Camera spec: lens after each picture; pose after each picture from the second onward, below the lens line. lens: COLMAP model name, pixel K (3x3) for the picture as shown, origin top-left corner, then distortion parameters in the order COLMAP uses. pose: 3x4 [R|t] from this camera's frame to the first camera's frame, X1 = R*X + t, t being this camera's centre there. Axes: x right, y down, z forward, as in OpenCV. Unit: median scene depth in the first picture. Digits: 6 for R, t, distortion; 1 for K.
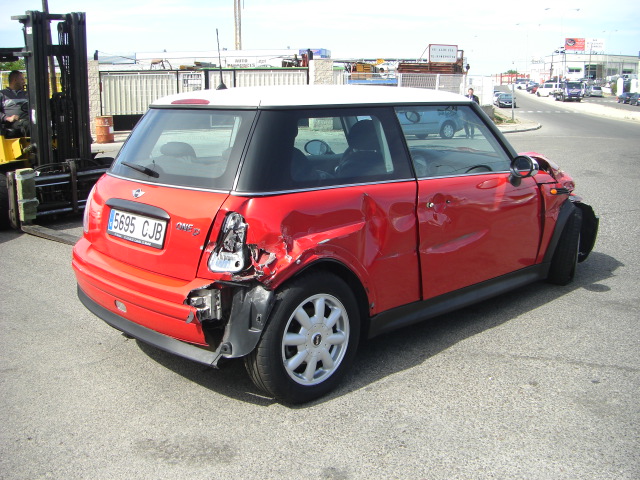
lens RADIAL K [[725.9, 0, 320.0], [0, 725.9, 240.0], [0, 0, 1]] dist [-0.203868, 0.174202]
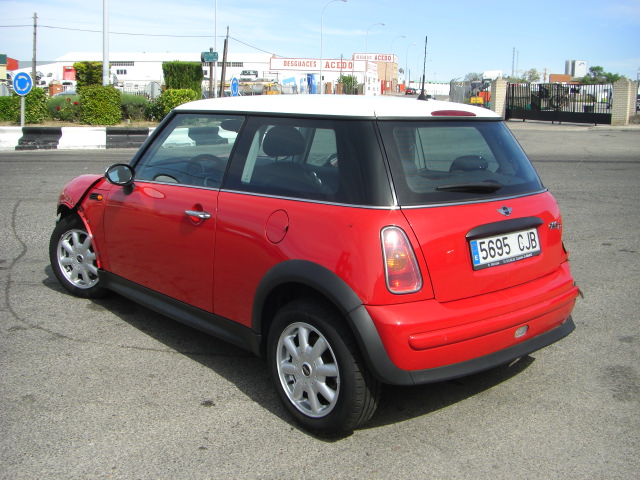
lens RADIAL K [[725.9, 0, 320.0], [0, 725.9, 240.0], [0, 0, 1]] dist [-0.203868, 0.174202]
pose [[0.050778, -0.188125, 0.980832, -1.248098], [0.195845, 0.964906, 0.174931, -0.250862], [-0.979319, 0.183208, 0.085840, 1.214731]]
